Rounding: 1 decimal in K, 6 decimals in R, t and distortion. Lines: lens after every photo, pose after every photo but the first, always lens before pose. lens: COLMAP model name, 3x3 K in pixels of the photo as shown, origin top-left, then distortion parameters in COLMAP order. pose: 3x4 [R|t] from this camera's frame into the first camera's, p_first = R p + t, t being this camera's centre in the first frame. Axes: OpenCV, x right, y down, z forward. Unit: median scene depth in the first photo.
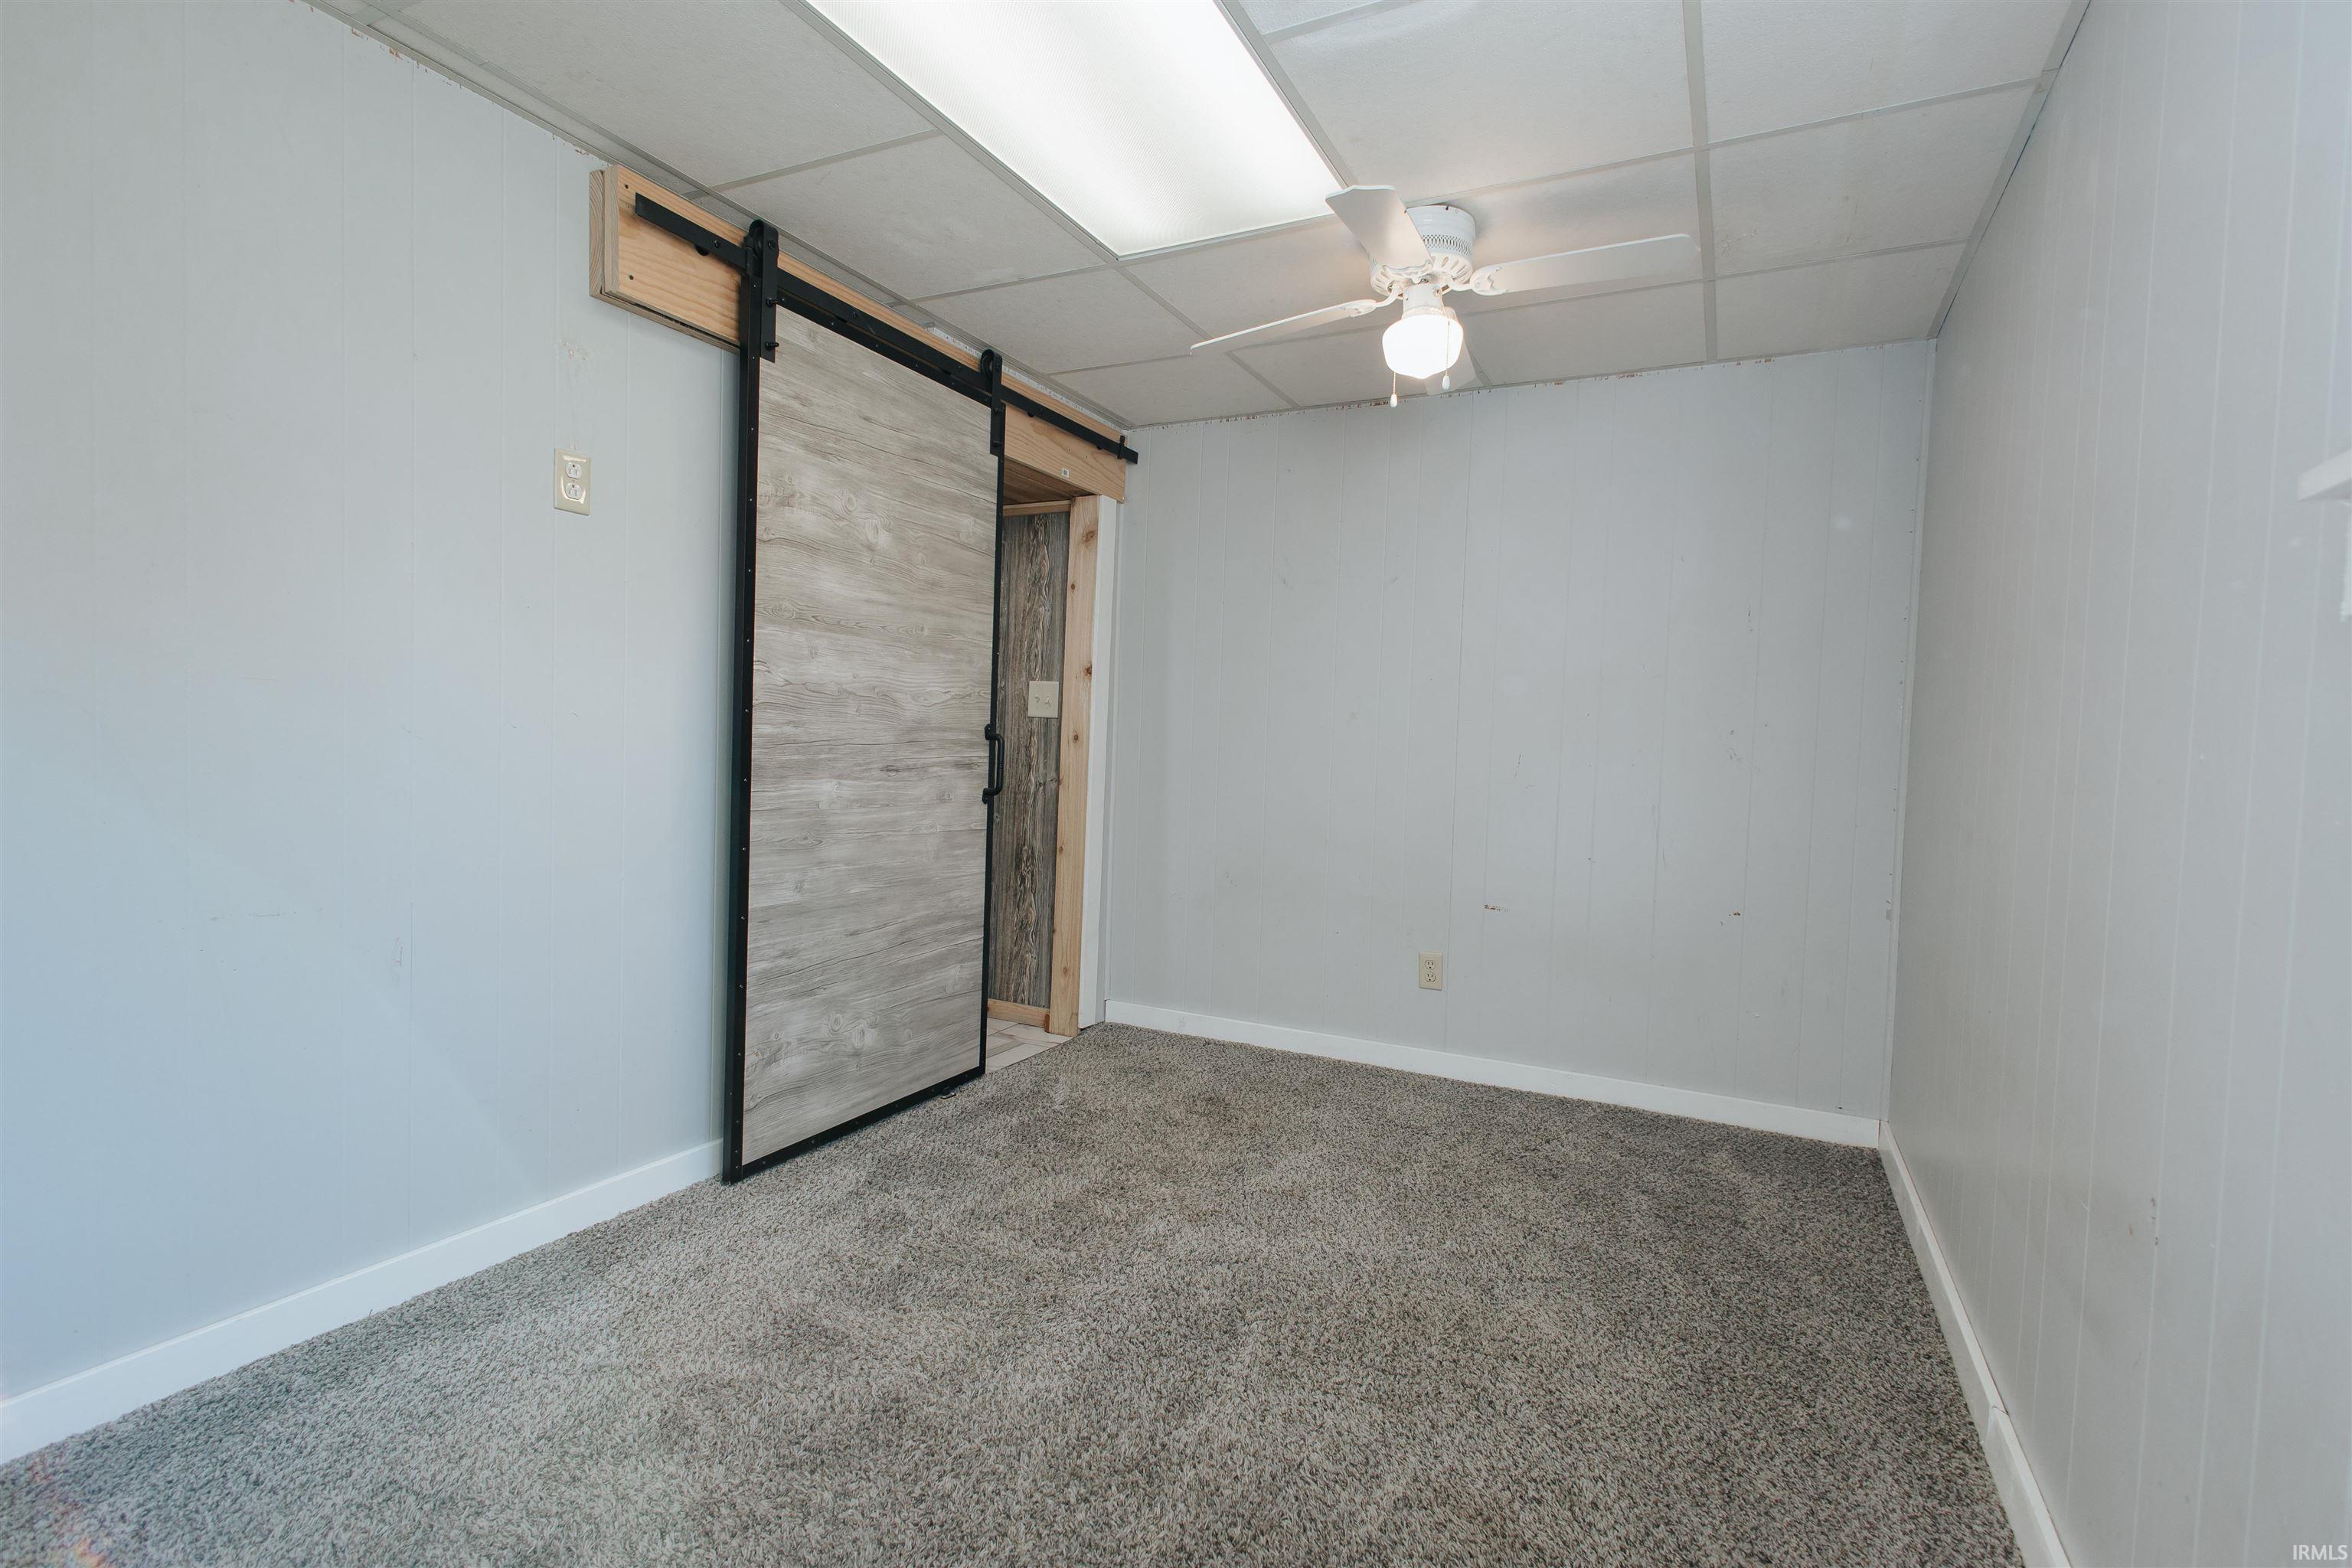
lens RADIAL K [[1078.7, 0, 1176.0], [0, 1078.7, 784.0], [0, 0, 1]] dist [0.009890, -0.000002]
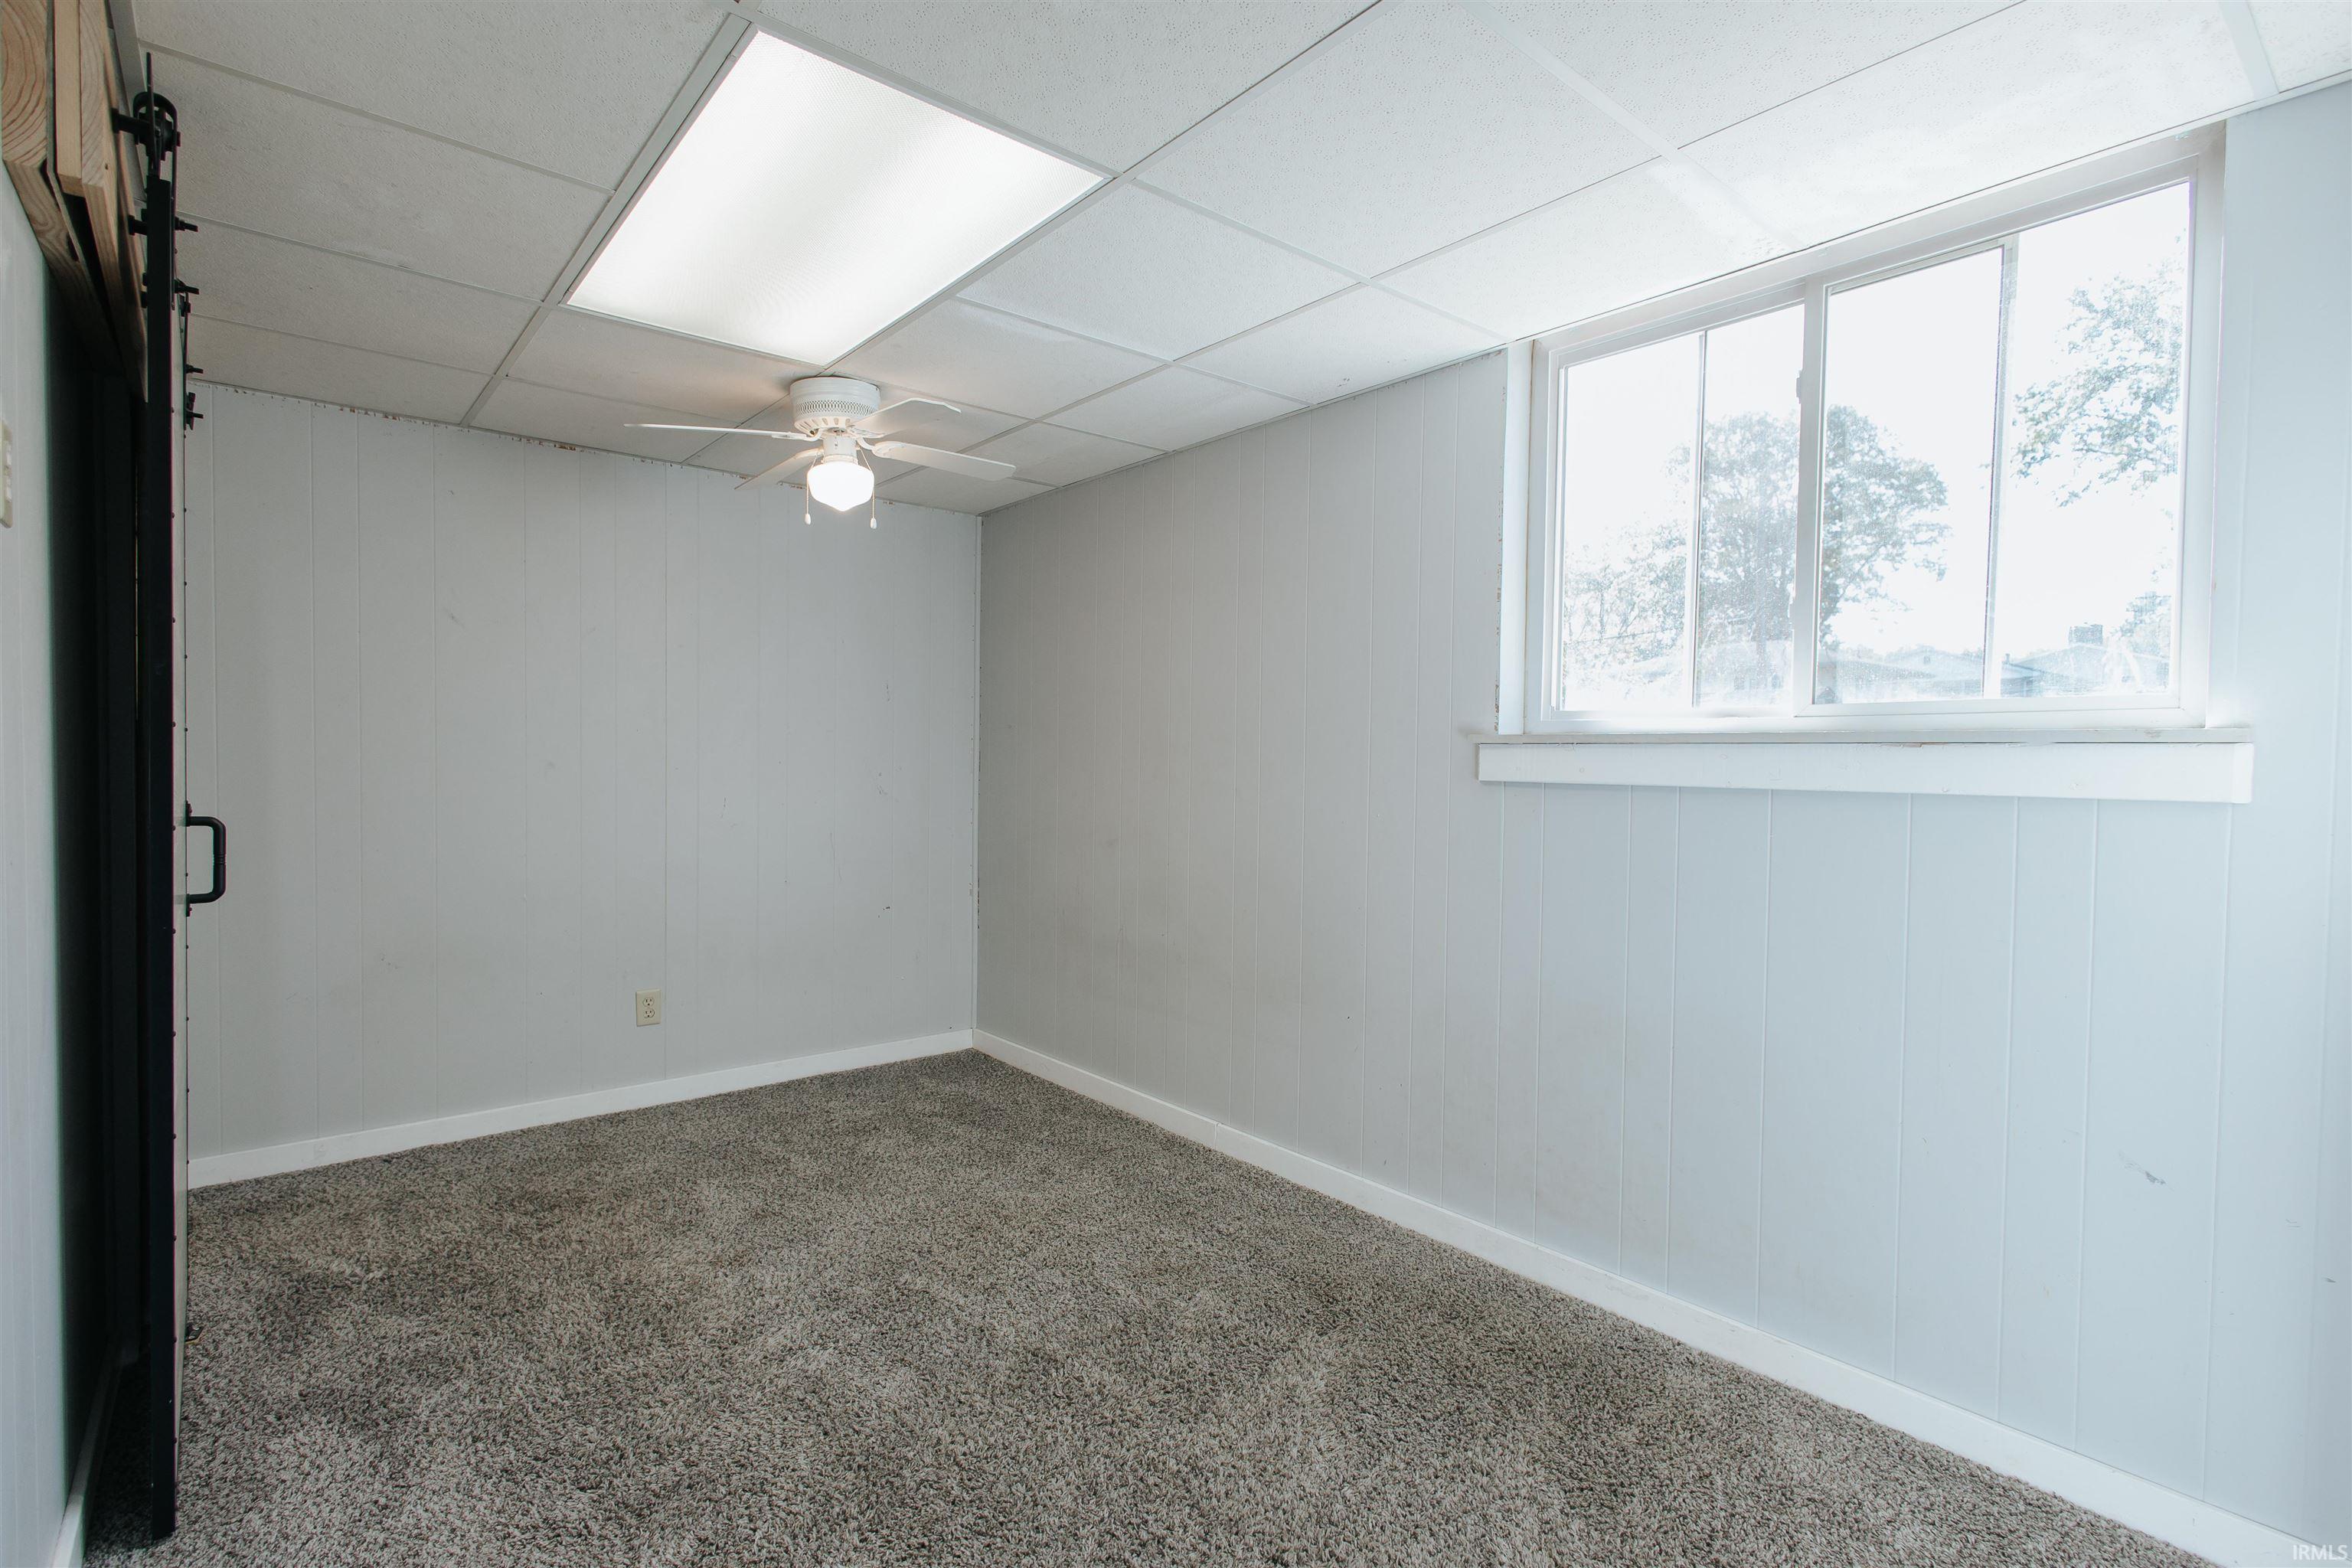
lens RADIAL K [[1078.7, 0, 1176.0], [0, 1078.7, 784.0], [0, 0, 1]] dist [0.009890, -0.000002]
pose [[0.405300, -0.046089, 0.913021, -0.600122], [0.028233, 0.998883, 0.037891, -0.081377], [-0.913748, 0.010421, 0.406148, 0.123926]]
